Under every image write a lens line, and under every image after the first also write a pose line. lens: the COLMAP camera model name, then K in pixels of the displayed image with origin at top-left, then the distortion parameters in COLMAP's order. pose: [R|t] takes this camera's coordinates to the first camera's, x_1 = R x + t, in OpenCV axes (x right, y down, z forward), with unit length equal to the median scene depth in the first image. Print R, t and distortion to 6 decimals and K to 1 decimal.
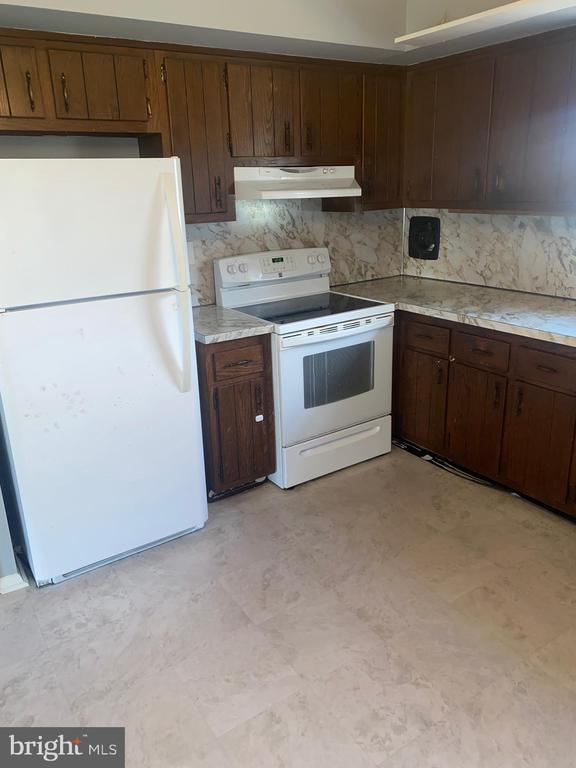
lens RADIAL K [[589.9, 0, 285.5], [0, 589.9, 377.9], [0, 0, 1]] dist [0.049756, -0.057900]
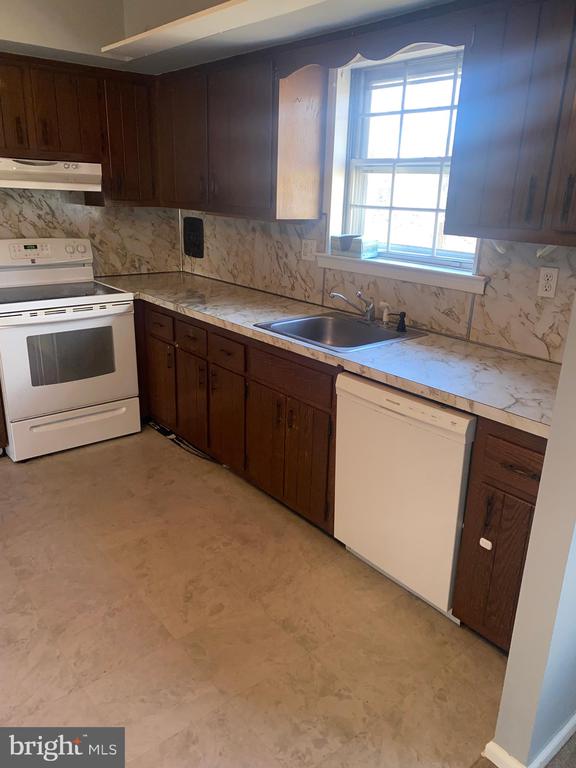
lens RADIAL K [[589.9, 0, 291.9], [0, 589.9, 387.6], [0, 0, 1]] dist [0.049756, -0.057900]
pose [[0.991551, 0.028856, 0.126464, 0.336667], [-0.029398, 0.999565, 0.002427, 0.036436], [-0.126339, -0.006124, 0.991968, -0.117548]]
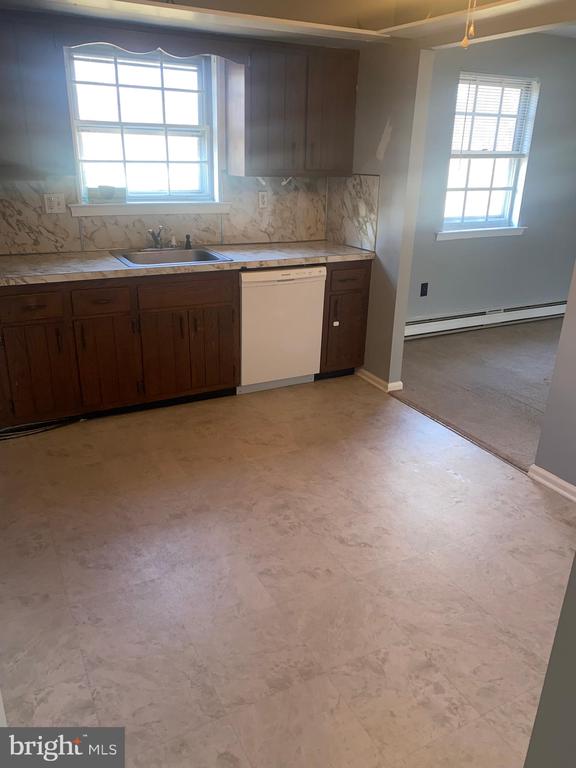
lens RADIAL K [[589.9, 0, 286.1], [0, 589.9, 386.9], [0, 0, 1]] dist [0.049756, -0.057900]
pose [[0.081486, -0.330267, 0.940364, -0.603915], [0.286179, 0.911524, 0.295340, -0.086748], [-0.954705, 0.245047, 0.168792, 0.359055]]
